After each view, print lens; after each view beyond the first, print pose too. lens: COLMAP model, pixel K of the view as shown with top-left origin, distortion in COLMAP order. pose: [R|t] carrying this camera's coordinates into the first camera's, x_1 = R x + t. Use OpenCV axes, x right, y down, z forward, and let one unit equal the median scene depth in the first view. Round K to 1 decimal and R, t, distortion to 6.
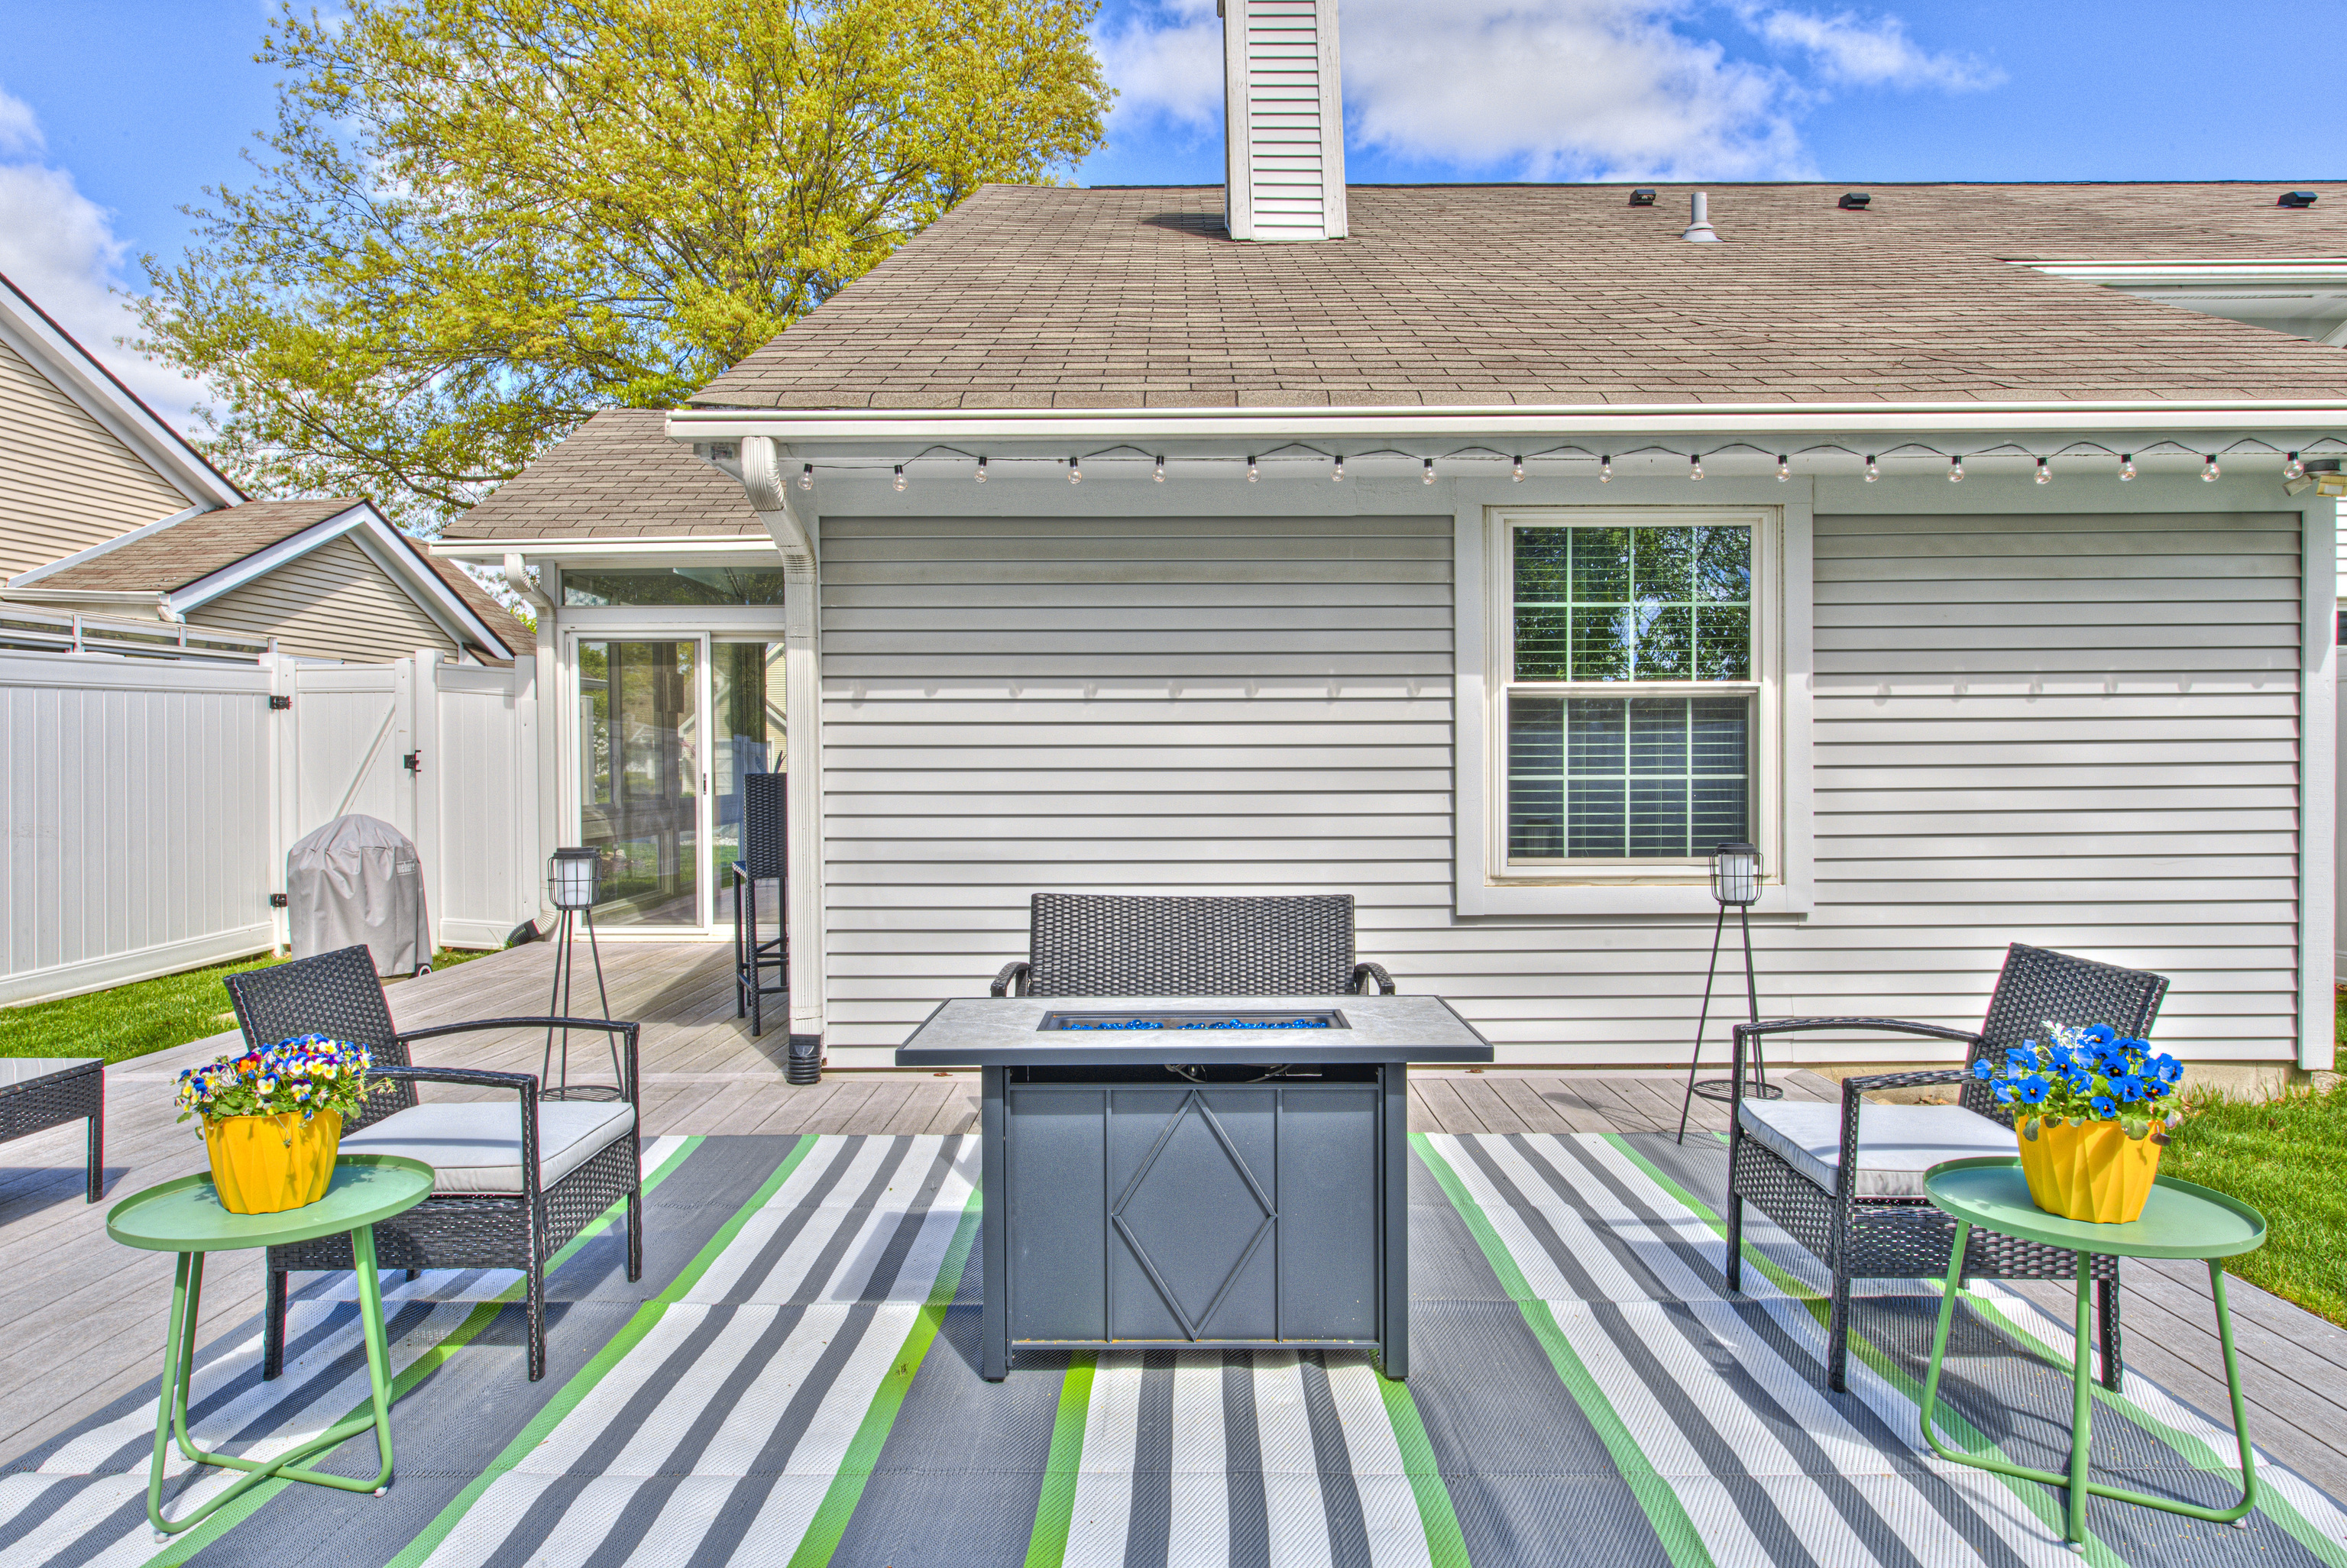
lens RADIAL K [[1417.8, 0, 1169.9], [0, 1417.8, 766.0], [0, 0, 1]] dist [-0.005359, 0.000929]
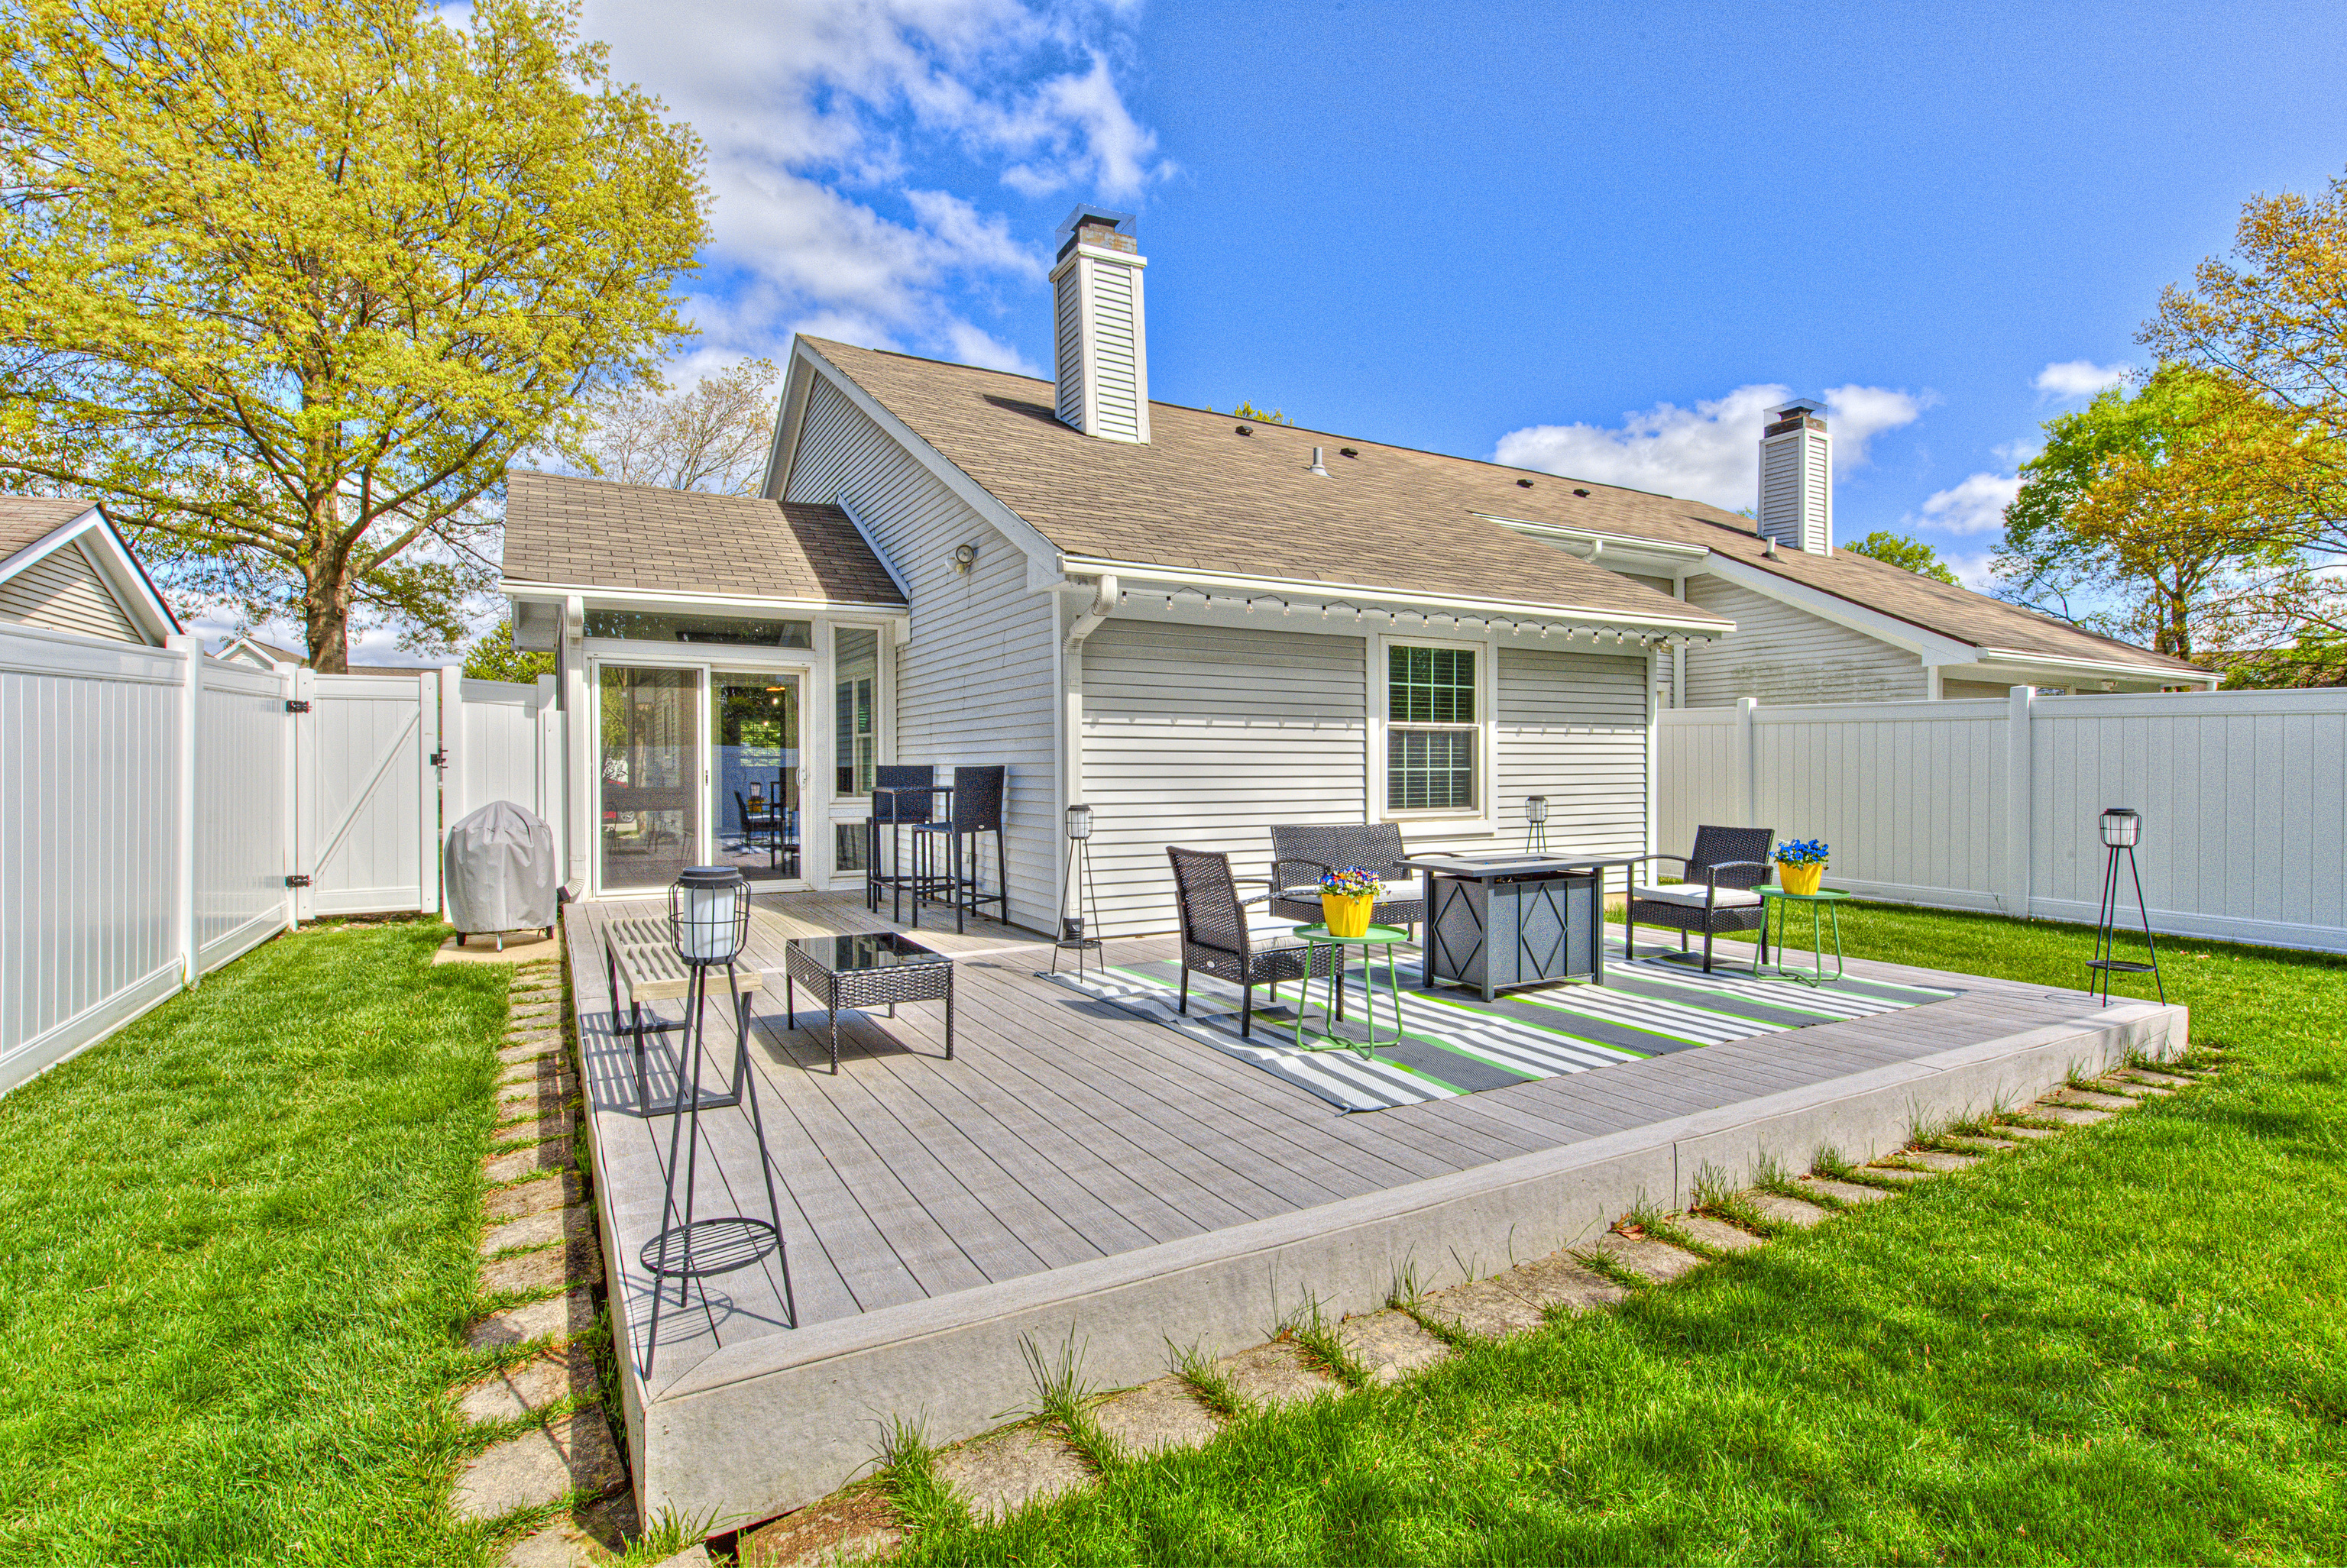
lens RADIAL K [[1121.3, 0, 1178.4], [0, 1121.3, 784.0], [0, 0, 1]] dist [-0.006602, -0.000621]
pose [[0.860374, -0.004534, 0.509643, -0.833774], [-0.000294, 0.999956, 0.009392, 0.014419], [-0.509664, -0.008230, 0.860334, -0.225958]]
